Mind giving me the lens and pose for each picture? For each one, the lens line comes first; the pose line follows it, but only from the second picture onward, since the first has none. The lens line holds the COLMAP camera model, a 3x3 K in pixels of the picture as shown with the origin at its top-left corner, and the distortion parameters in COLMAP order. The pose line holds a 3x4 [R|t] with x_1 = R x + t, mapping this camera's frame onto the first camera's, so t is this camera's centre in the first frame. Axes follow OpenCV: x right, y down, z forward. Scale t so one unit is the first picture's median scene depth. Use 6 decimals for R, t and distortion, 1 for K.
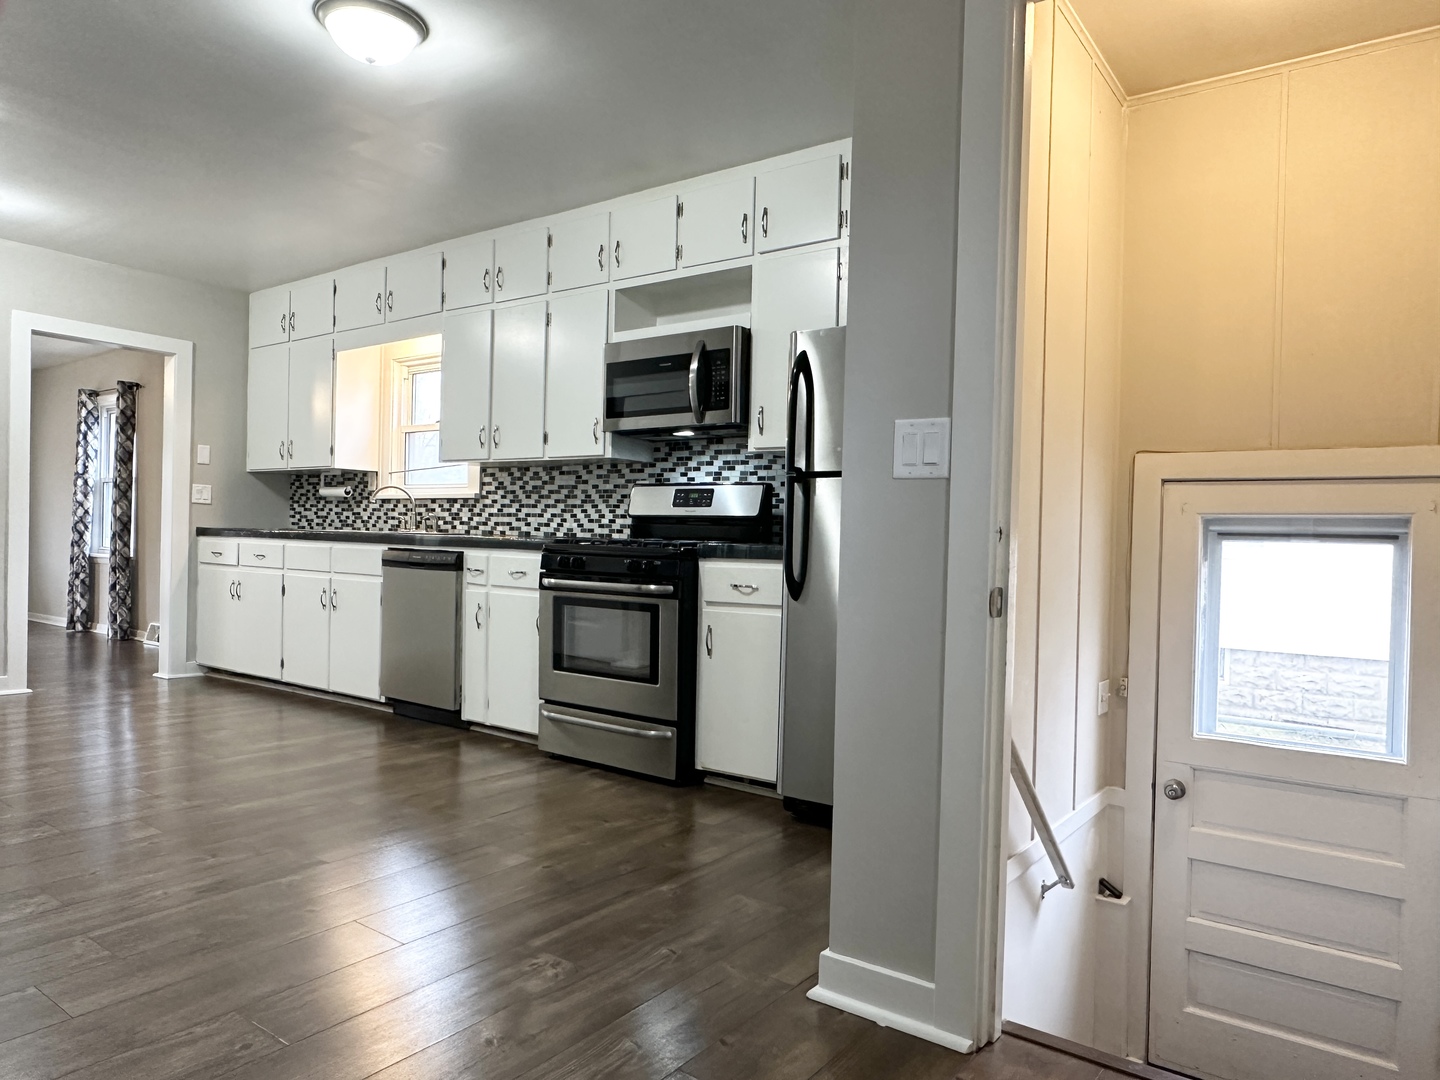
lens RADIAL K [[958.4, 0, 716.0], [0, 958.4, 544.6], [0, 0, 1]] dist [-0.003615, -0.002921]
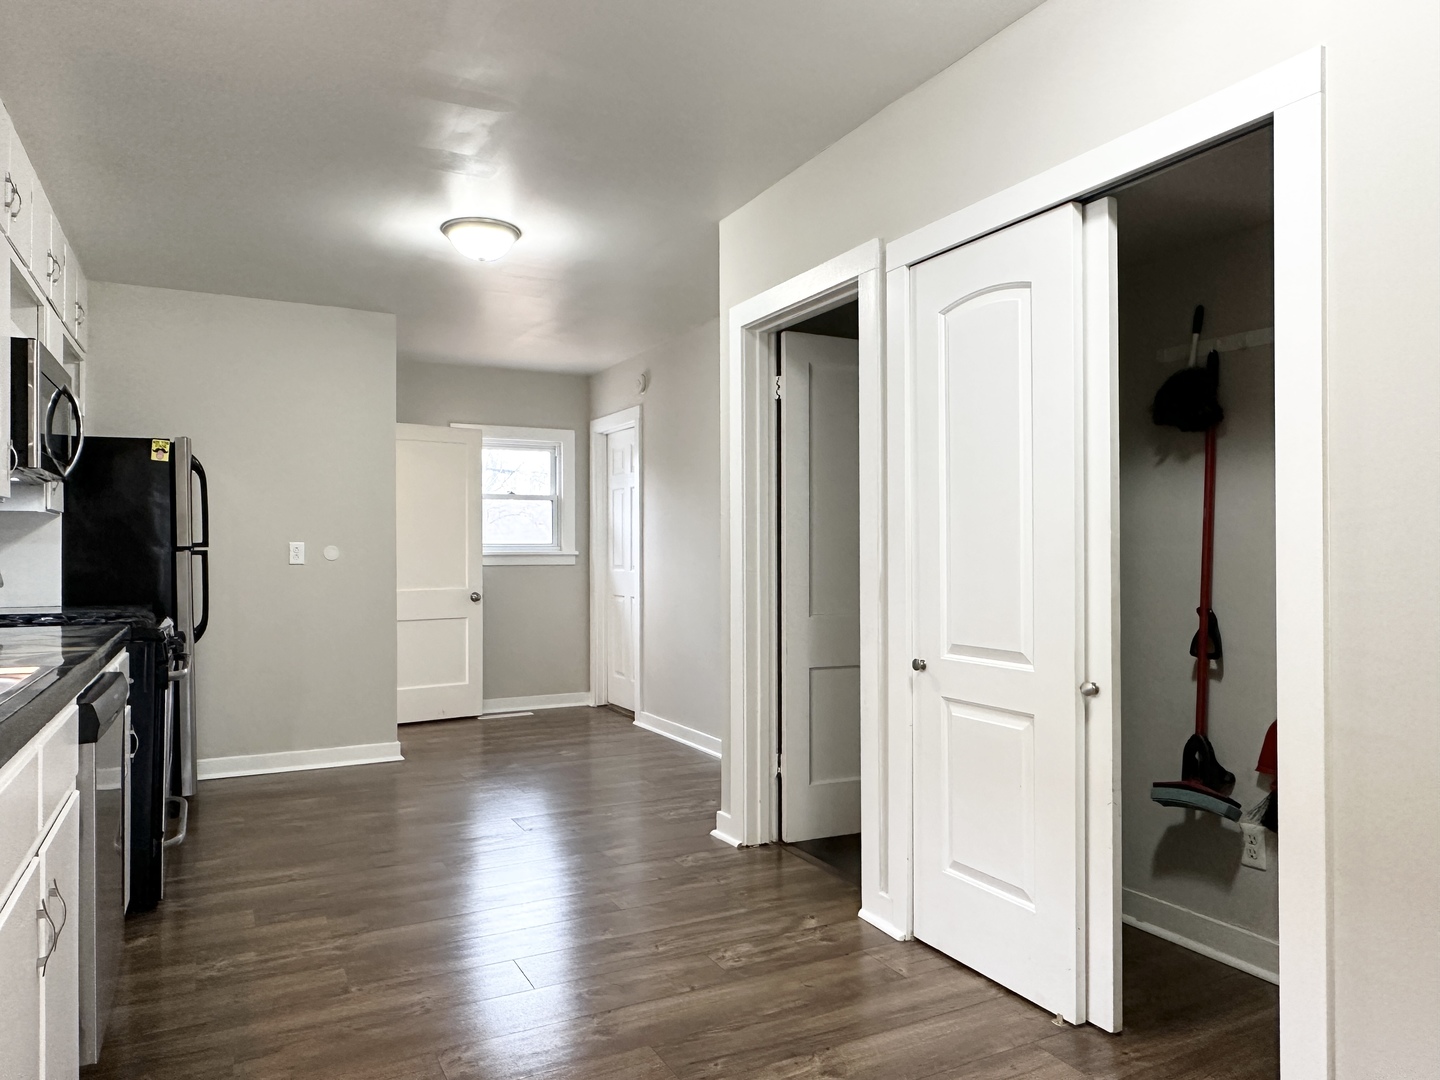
lens RADIAL K [[958.4, 0, 724.1], [0, 958.4, 542.9], [0, 0, 1]] dist [-0.003615, -0.002921]
pose [[-0.903910, -0.018381, 0.427327, -0.715823], [-0.015429, 0.999827, 0.010370, -0.066615], [-0.427444, 0.002781, -0.904038, 1.181040]]
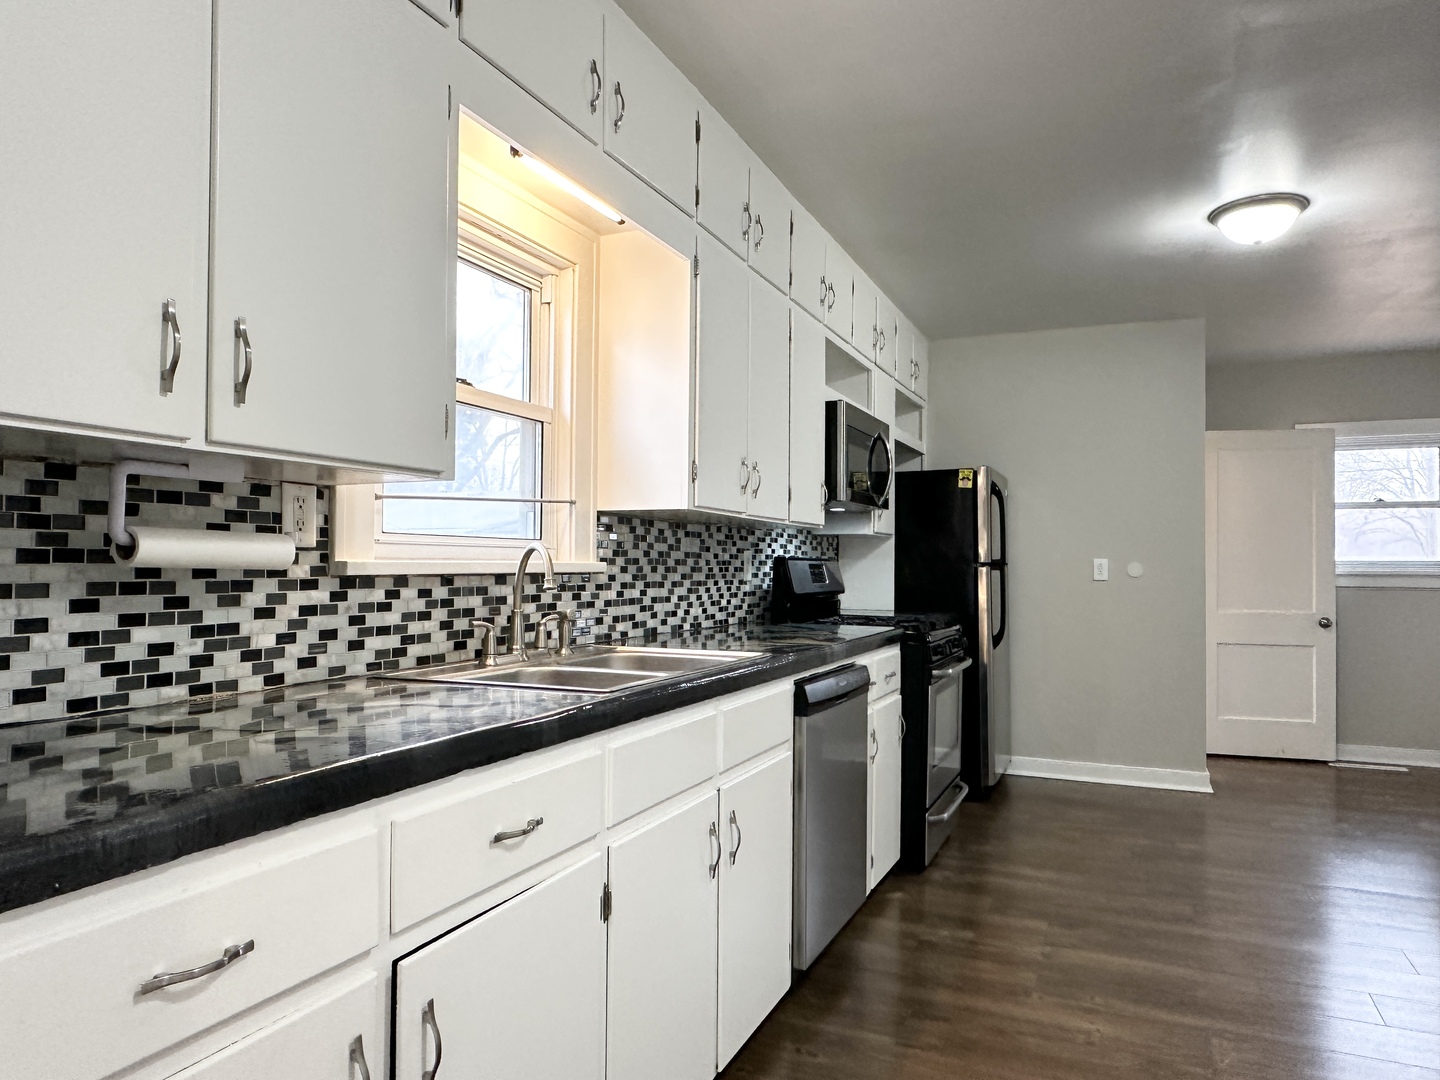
lens RADIAL K [[958.4, 0, 712.9], [0, 958.4, 542.3], [0, 0, 1]] dist [-0.003615, -0.002921]
pose [[-0.219268, -0.003815, 0.975657, -0.791400], [-0.004274, 0.999987, 0.002950, -0.069053], [-0.975655, -0.003524, -0.219282, 1.096418]]
